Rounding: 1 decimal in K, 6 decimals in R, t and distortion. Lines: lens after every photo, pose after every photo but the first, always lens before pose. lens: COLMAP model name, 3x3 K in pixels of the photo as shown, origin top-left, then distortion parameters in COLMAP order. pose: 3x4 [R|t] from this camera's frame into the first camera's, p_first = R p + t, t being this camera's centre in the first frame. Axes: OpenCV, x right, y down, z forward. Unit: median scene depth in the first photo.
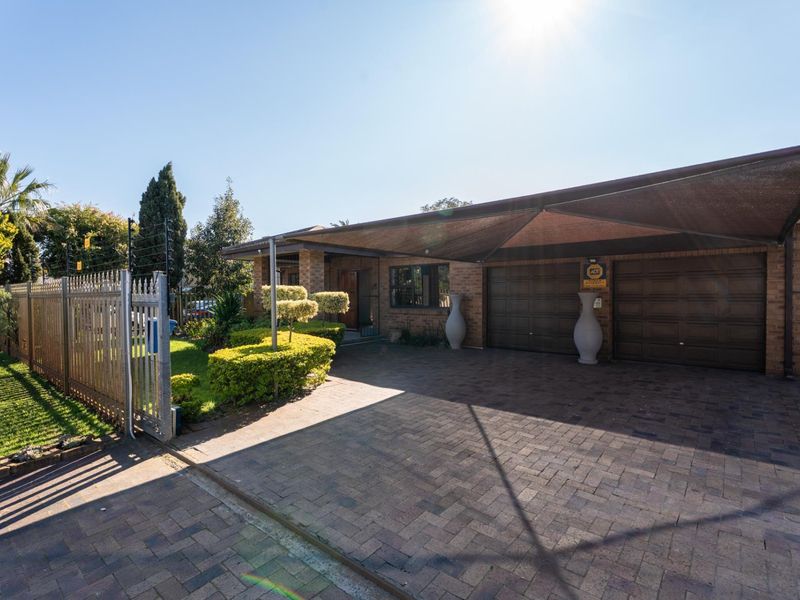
lens RADIAL K [[402.1, 0, 383.3], [0, 402.1, 302.4], [0, 0, 1]] dist [-0.001134, -0.000452]
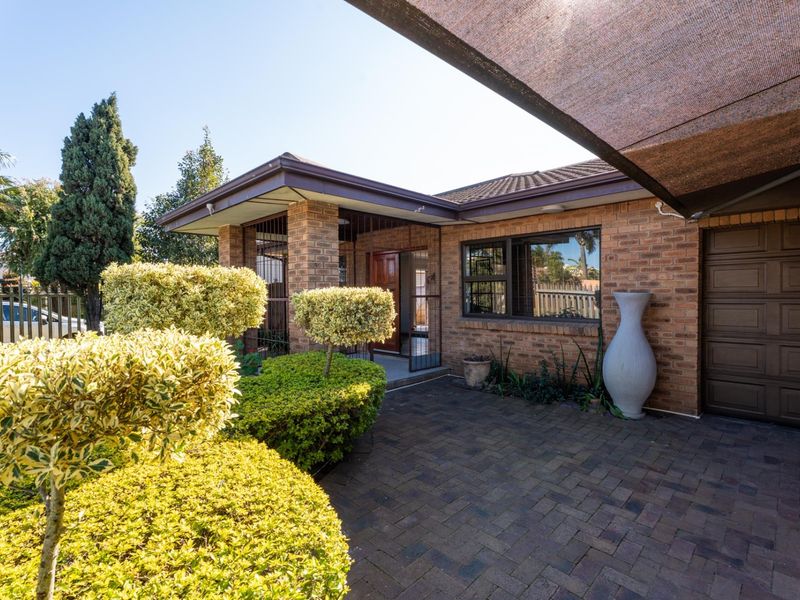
lens RADIAL K [[402.1, 0, 383.3], [0, 402.1, 302.4], [0, 0, 1]] dist [-0.001134, -0.000452]
pose [[0.997329, -0.002006, -0.073017, -0.058334], [0.002422, 0.999981, 0.005615, -0.012082], [0.073005, -0.005777, 0.997315, 0.526533]]
